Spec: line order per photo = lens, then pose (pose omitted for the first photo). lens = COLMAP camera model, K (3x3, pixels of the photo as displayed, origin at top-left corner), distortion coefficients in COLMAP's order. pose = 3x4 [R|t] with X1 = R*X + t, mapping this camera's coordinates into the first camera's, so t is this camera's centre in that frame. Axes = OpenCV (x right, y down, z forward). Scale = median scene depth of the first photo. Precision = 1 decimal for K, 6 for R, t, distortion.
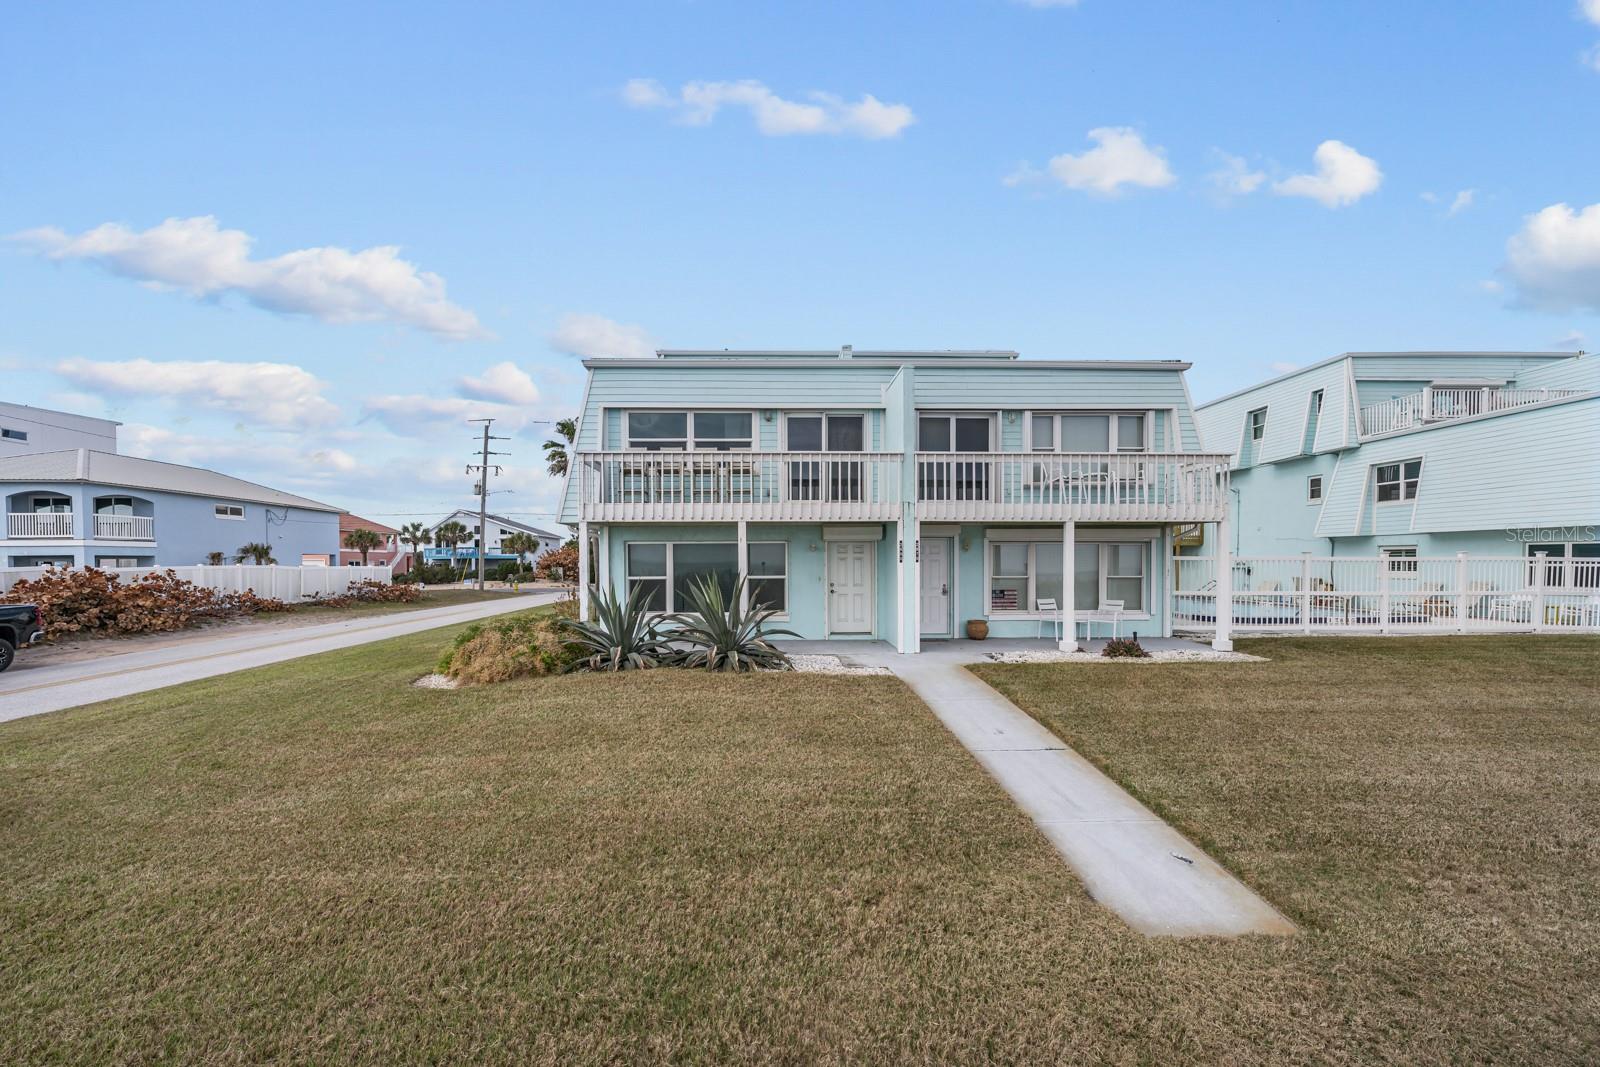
lens RADIAL K [[641.0, 0, 797.0], [0, 641.0, 579.2], [0, 0, 1]] dist [0.002262, 0.000175]
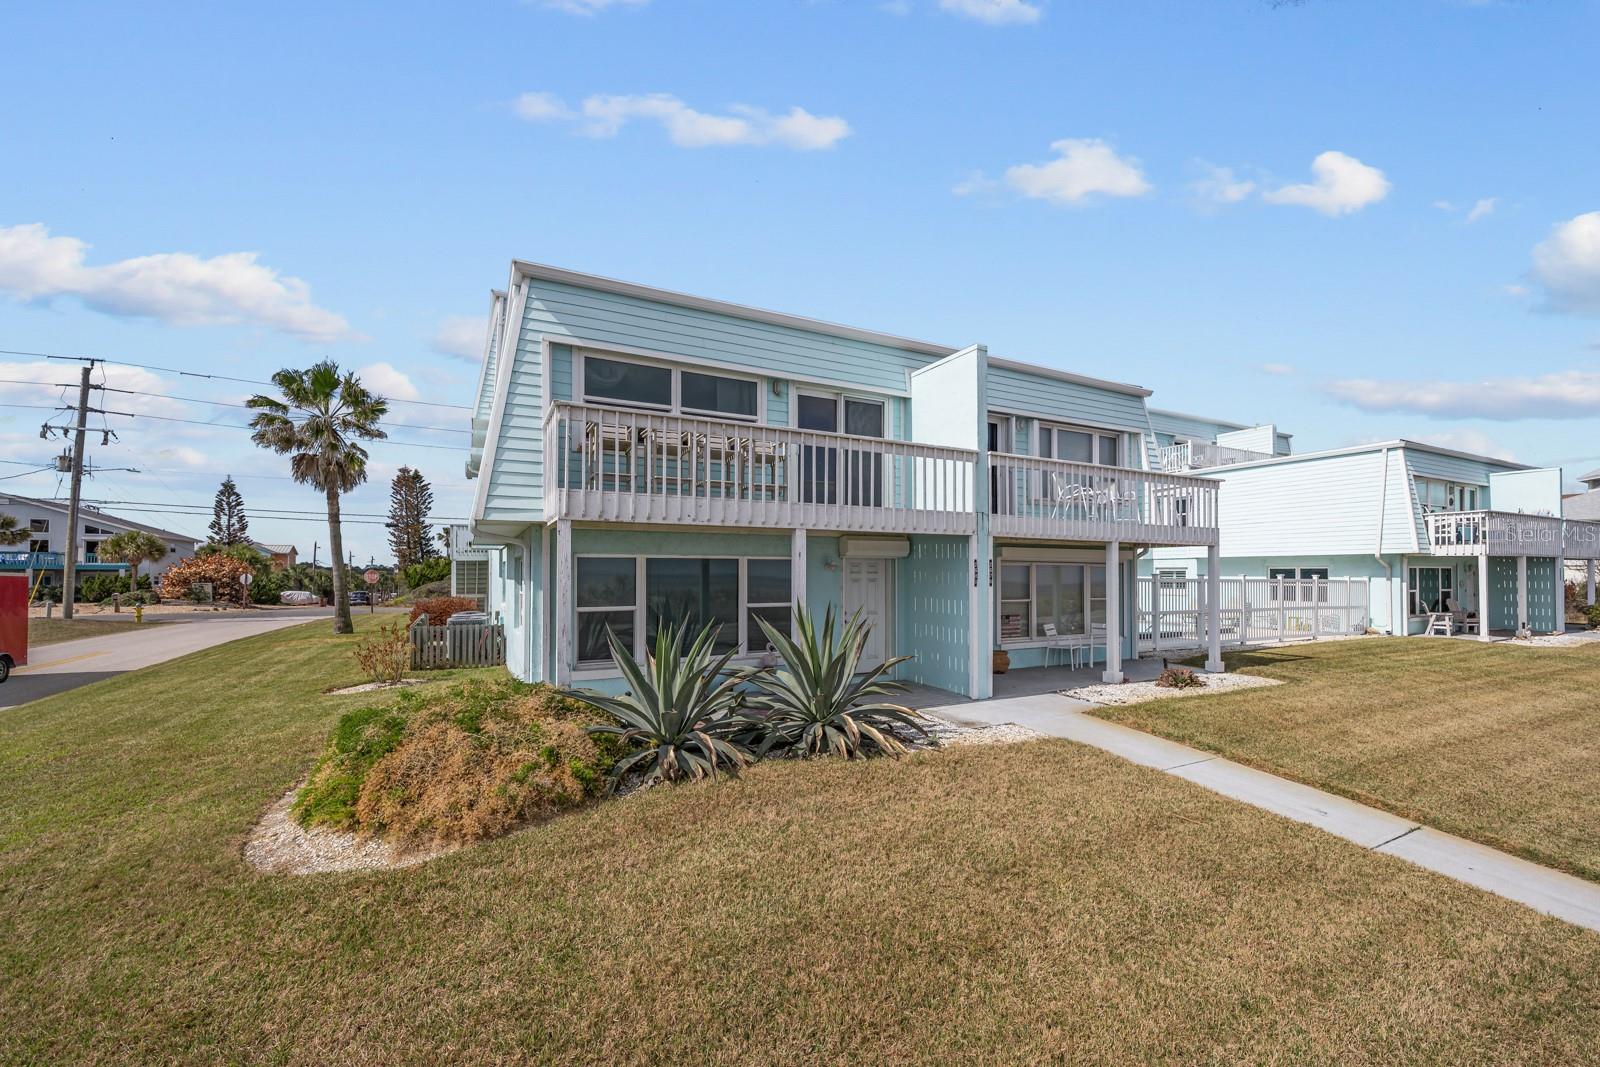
lens RADIAL K [[643.2, 0, 796.6], [0, 643.2, 569.8], [0, 0, 1]] dist [0.000810, 0.000271]
pose [[0.903977, 0.008864, 0.427489, -0.341022], [0.006209, 0.999408, -0.033851, -0.018469], [-0.427535, 0.033255, 0.903387, 0.319359]]
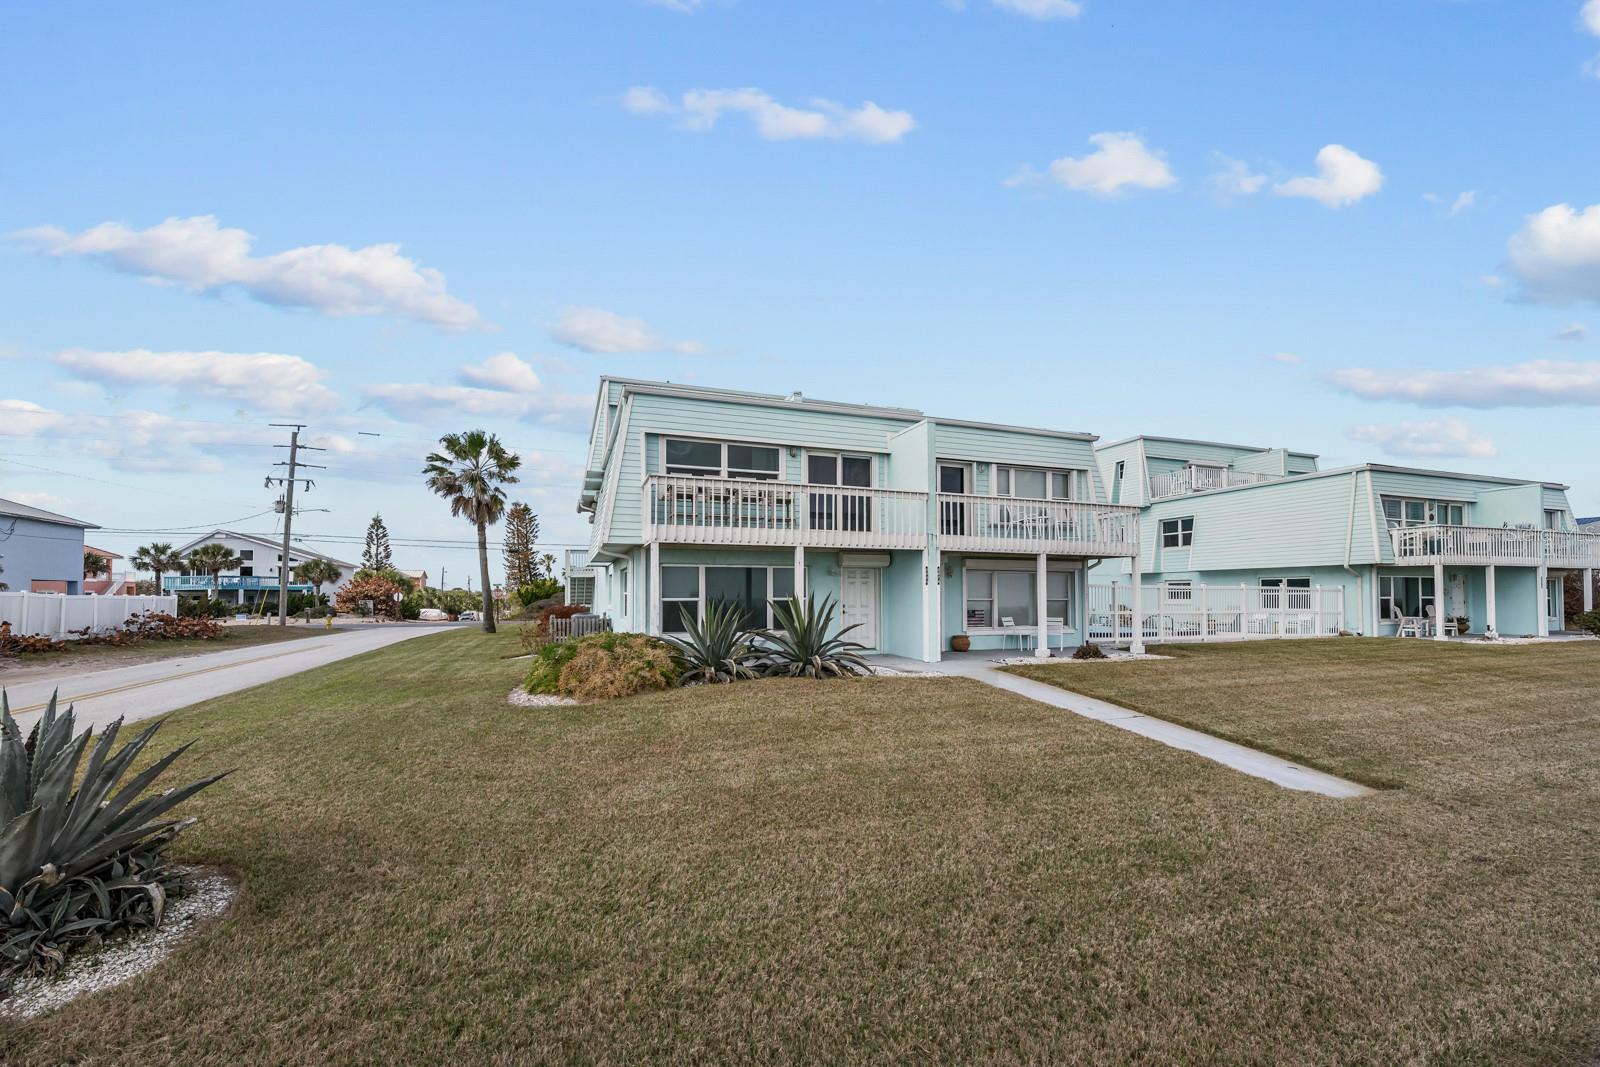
lens RADIAL K [[643.8, 0, 798.5], [0, 643.8, 587.0], [0, 0, 1]] dist [-0.000151, 0.000041]
pose [[0.948216, 0.007836, 0.317529, -0.382943], [0.006591, 0.998995, -0.044336, 0.025244], [-0.317558, 0.044133, 0.947211, -0.039003]]
